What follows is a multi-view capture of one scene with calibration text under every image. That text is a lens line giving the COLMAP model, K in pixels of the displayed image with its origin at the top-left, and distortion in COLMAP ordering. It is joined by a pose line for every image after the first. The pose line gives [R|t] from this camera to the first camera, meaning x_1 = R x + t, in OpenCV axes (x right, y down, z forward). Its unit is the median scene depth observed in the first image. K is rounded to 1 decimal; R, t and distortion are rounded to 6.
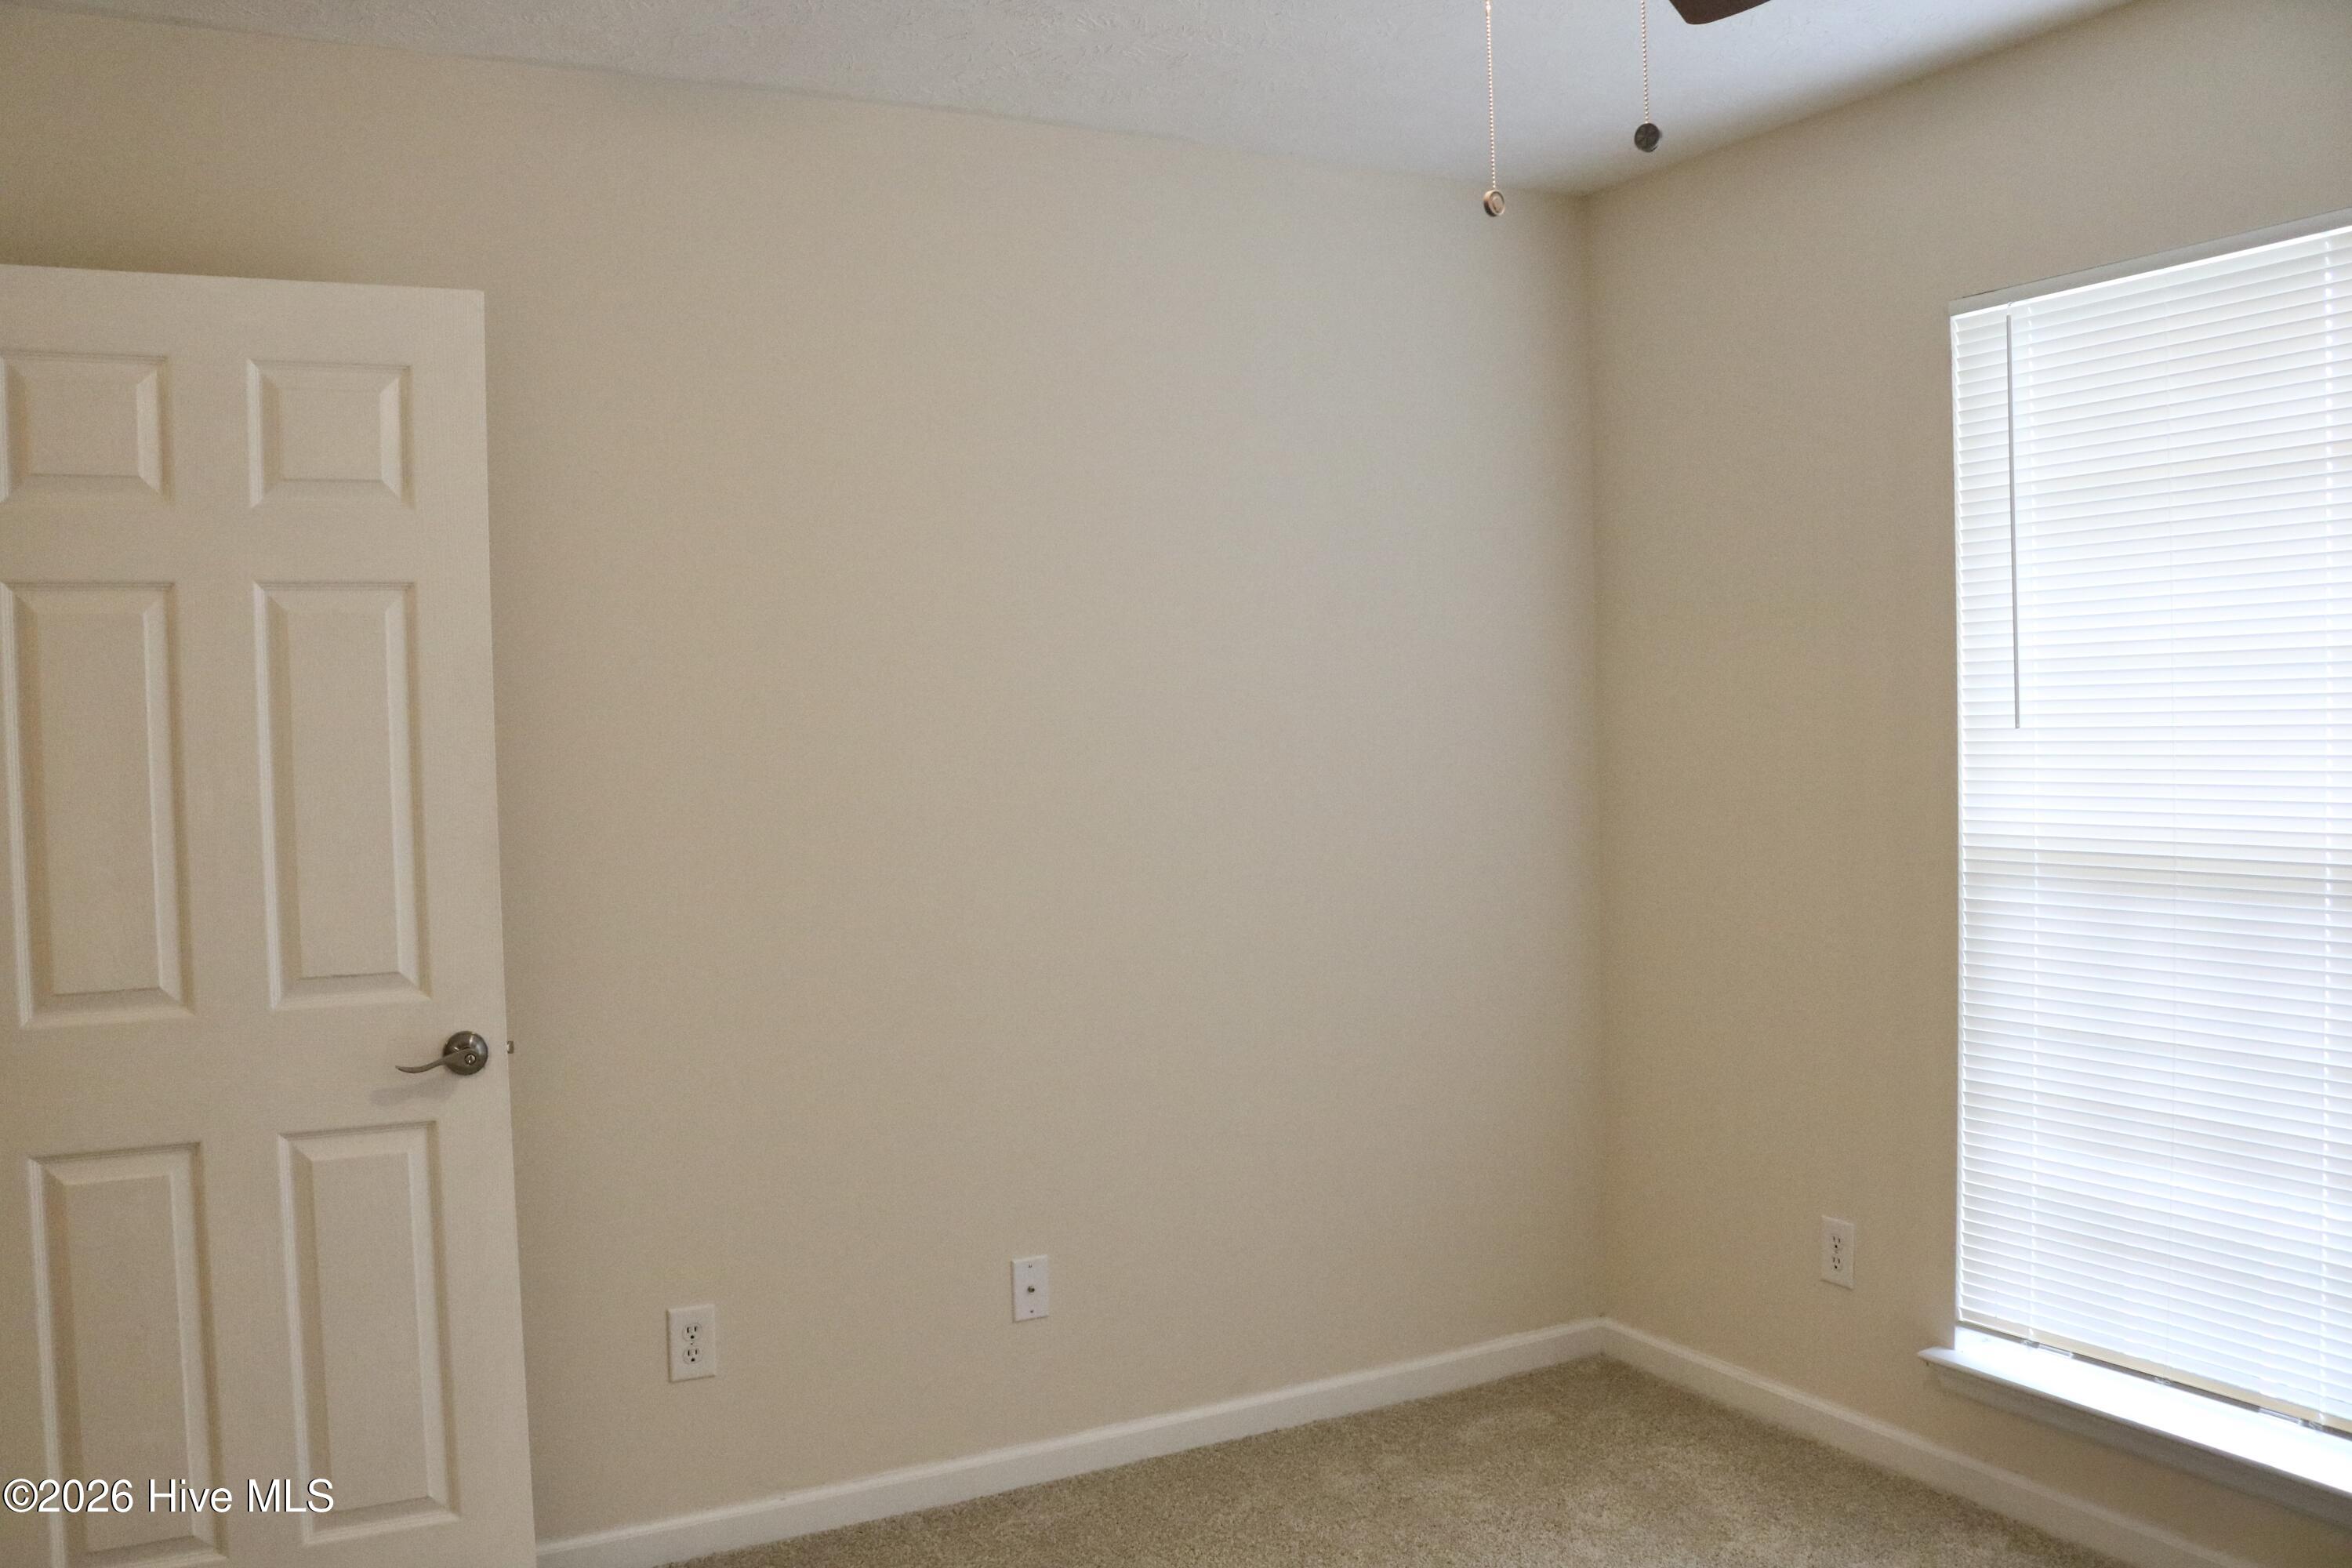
lens RADIAL K [[1964.4, 0, 1176.0], [0, 1964.4, 784.0], [0, 0, 1]] dist [-0.160615, 0.145927]
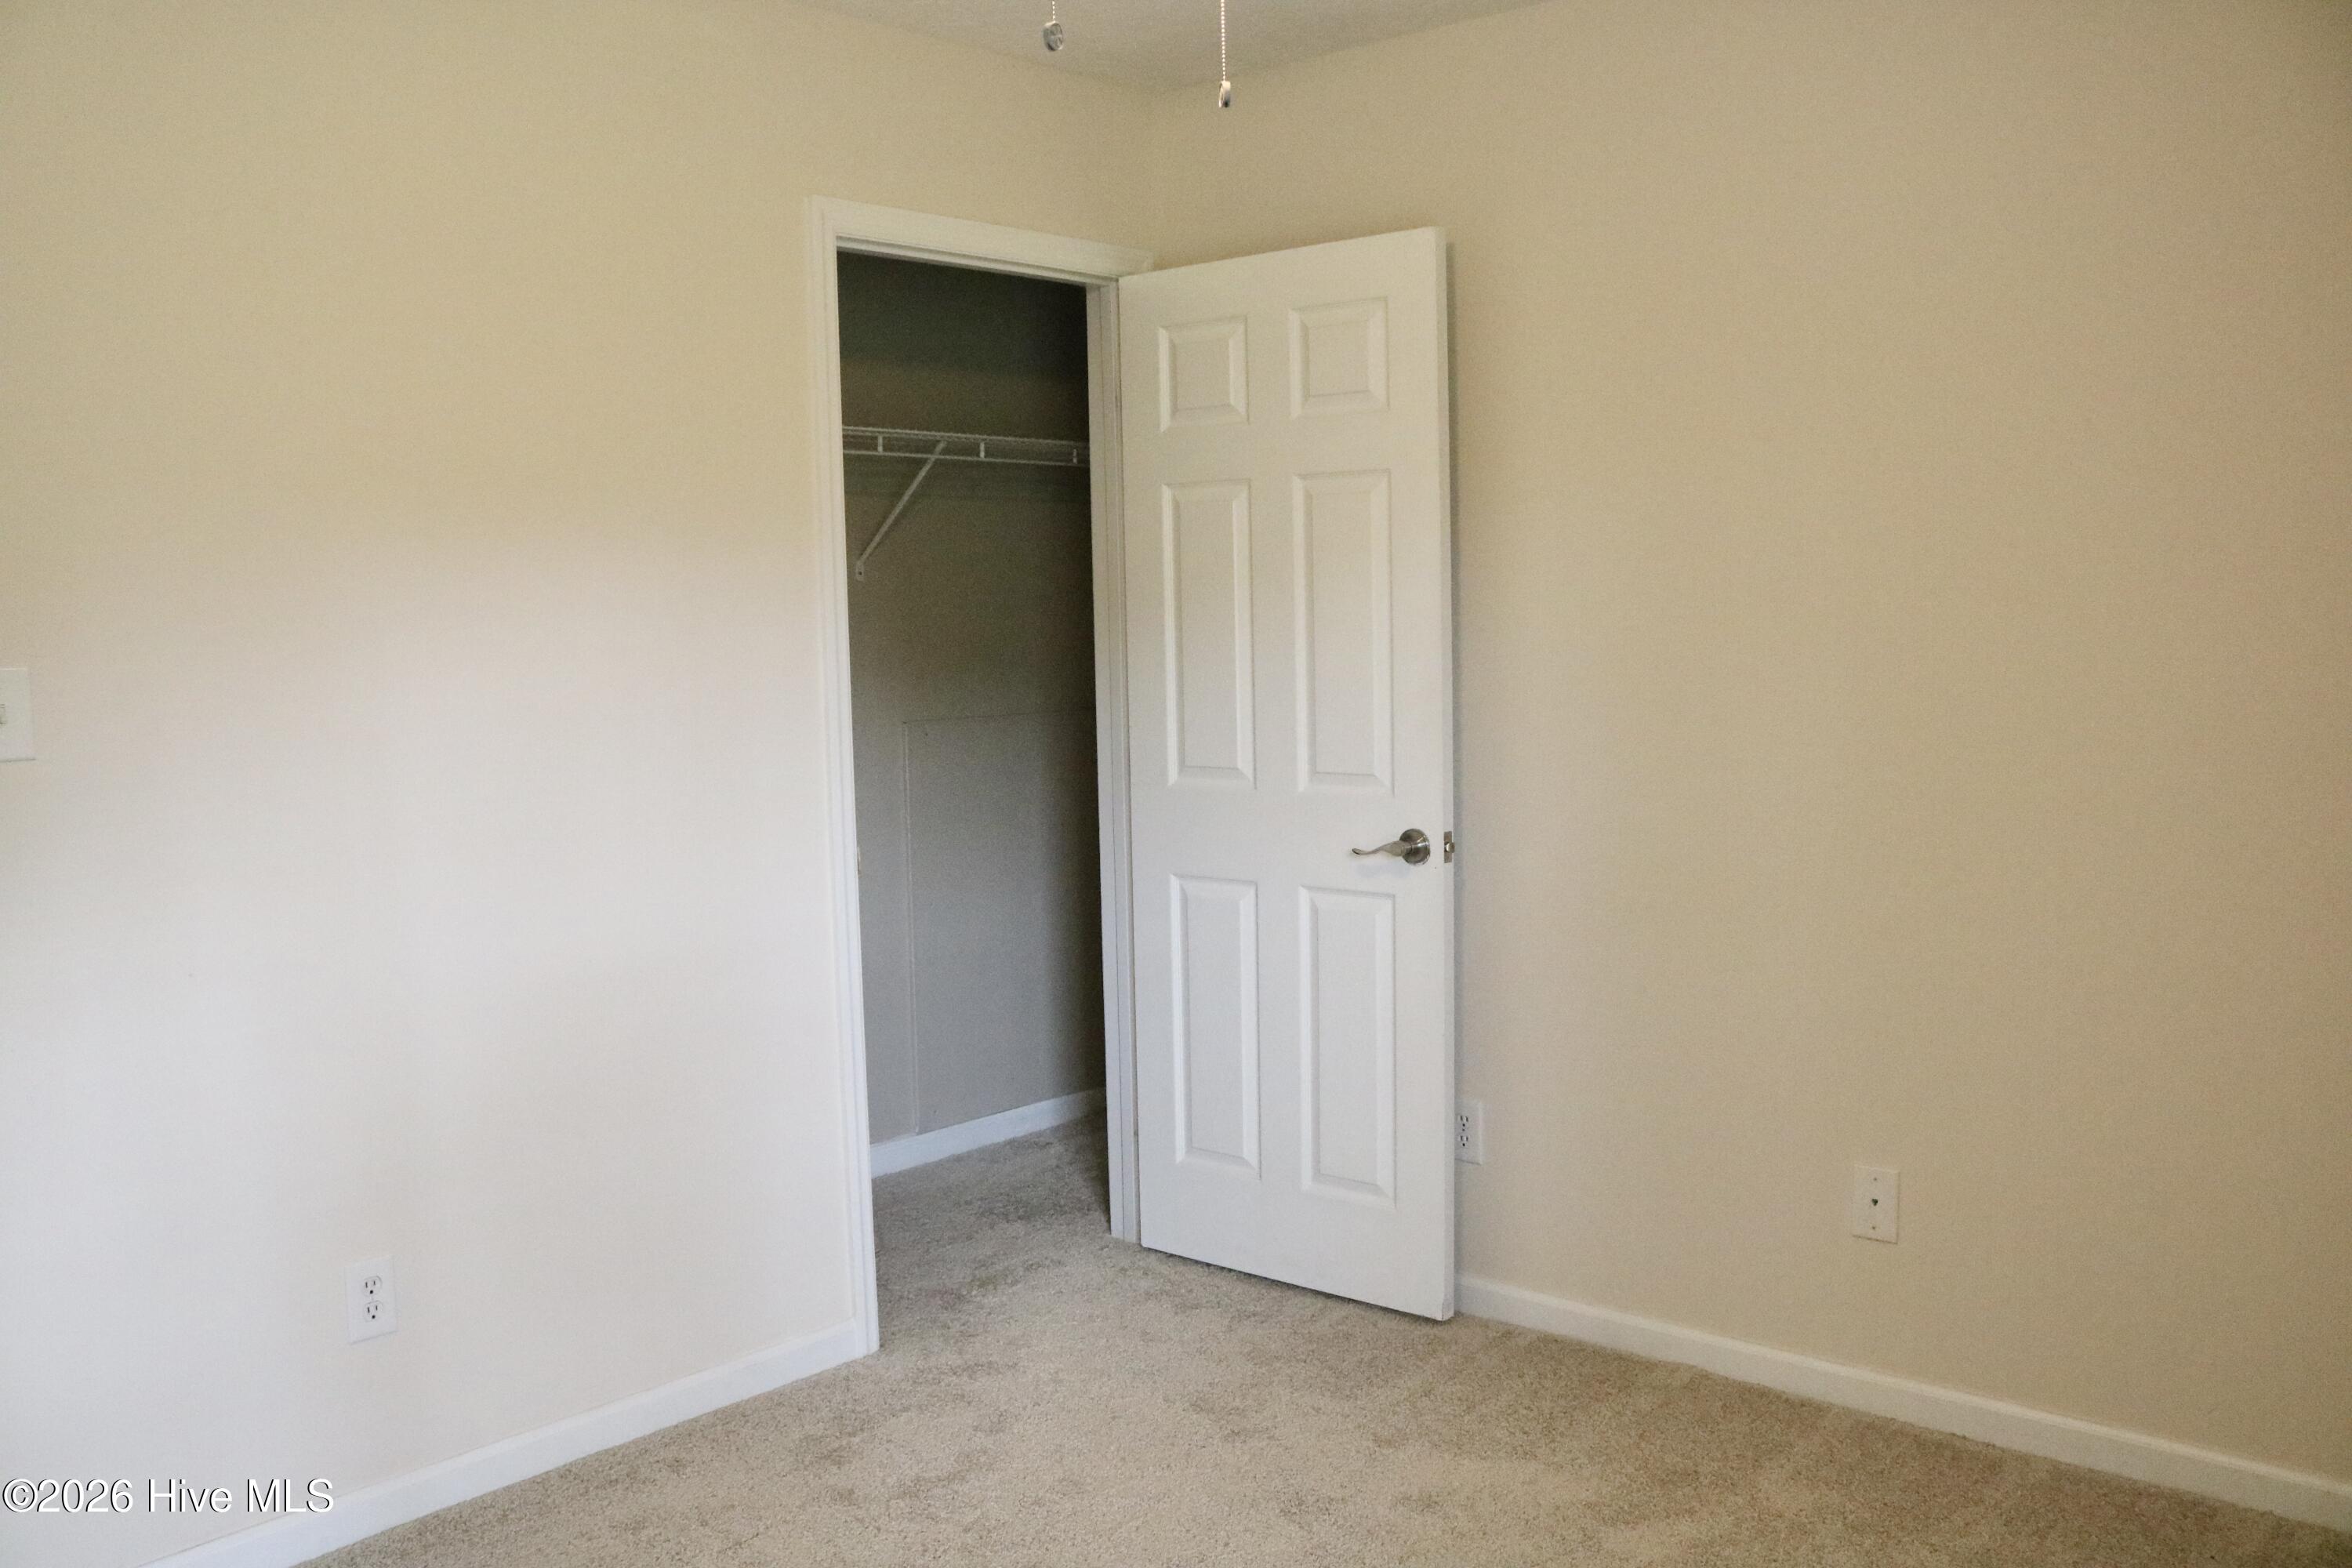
lens RADIAL K [[1964.4, 0, 1176.0], [0, 1964.4, 784.0], [0, 0, 1]] dist [-0.160615, 0.145927]
pose [[0.302026, 0.114962, -0.946343, 0.789549], [-0.025345, 0.993319, 0.112580, -0.039240], [0.952963, -0.010018, 0.302921, 0.471181]]
